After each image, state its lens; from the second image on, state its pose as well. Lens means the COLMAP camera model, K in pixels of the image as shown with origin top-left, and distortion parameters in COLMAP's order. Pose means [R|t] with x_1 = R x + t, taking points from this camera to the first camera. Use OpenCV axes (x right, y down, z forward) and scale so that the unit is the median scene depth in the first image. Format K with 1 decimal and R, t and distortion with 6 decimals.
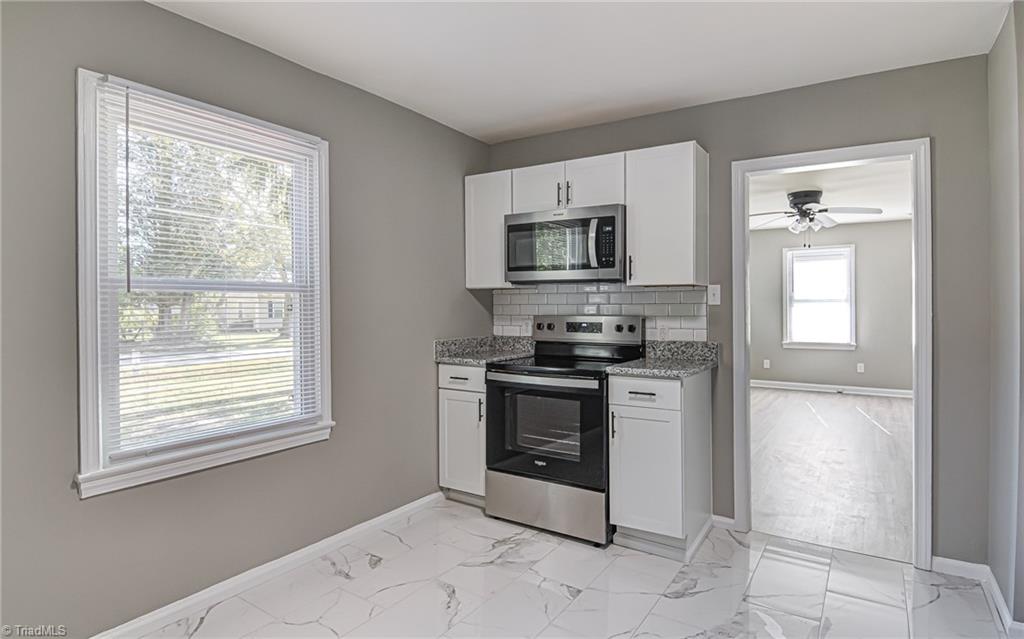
lens RADIAL K [[548.1, 0, 515.3], [0, 548.1, 309.1], [0, 0, 1]] dist [-0.000776, -0.013545]
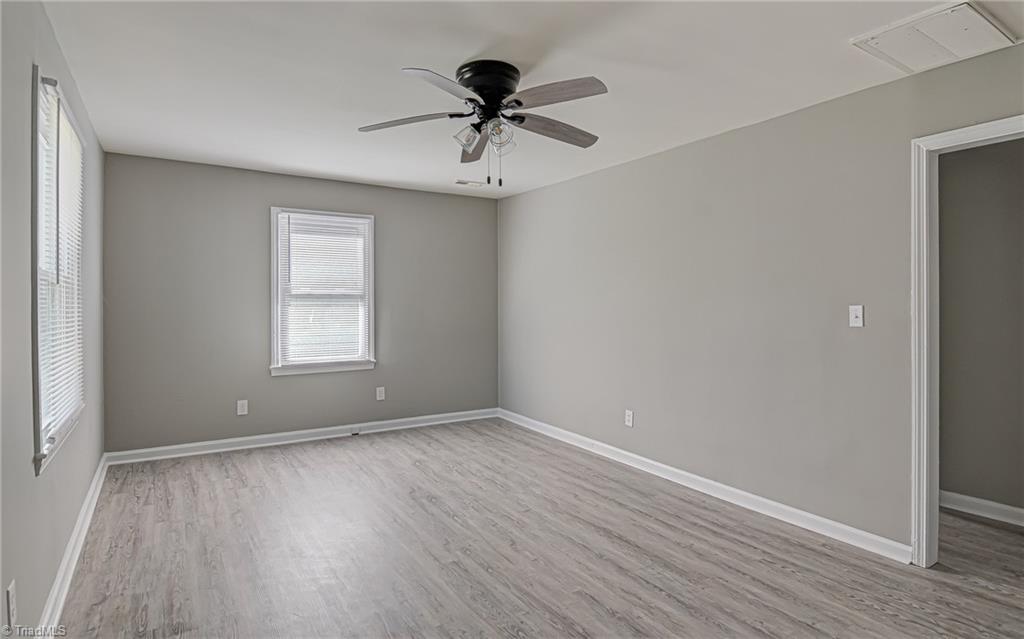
lens RADIAL K [[548.1, 0, 515.3], [0, 548.1, 309.1], [0, 0, 1]] dist [-0.000776, -0.013545]
pose [[0.407419, -0.003601, 0.913234, 0.148171], [0.005899, 0.999982, 0.001311, -0.000385], [-0.913222, 0.004853, 0.407433, 1.286227]]
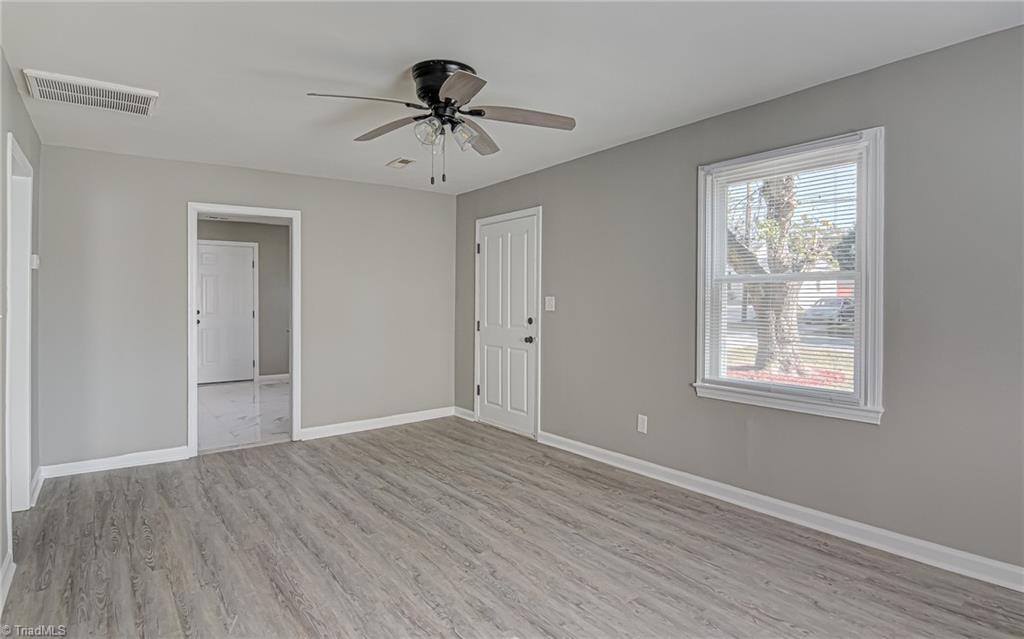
lens RADIAL K [[548.1, 0, 515.3], [0, 548.1, 309.1], [0, 0, 1]] dist [-0.000776, -0.013545]
pose [[-0.334373, 0.012588, -0.942357, 1.613379], [-0.007353, 0.999846, 0.015965, -0.008422], [0.942412, 0.012268, -0.334229, 2.028355]]
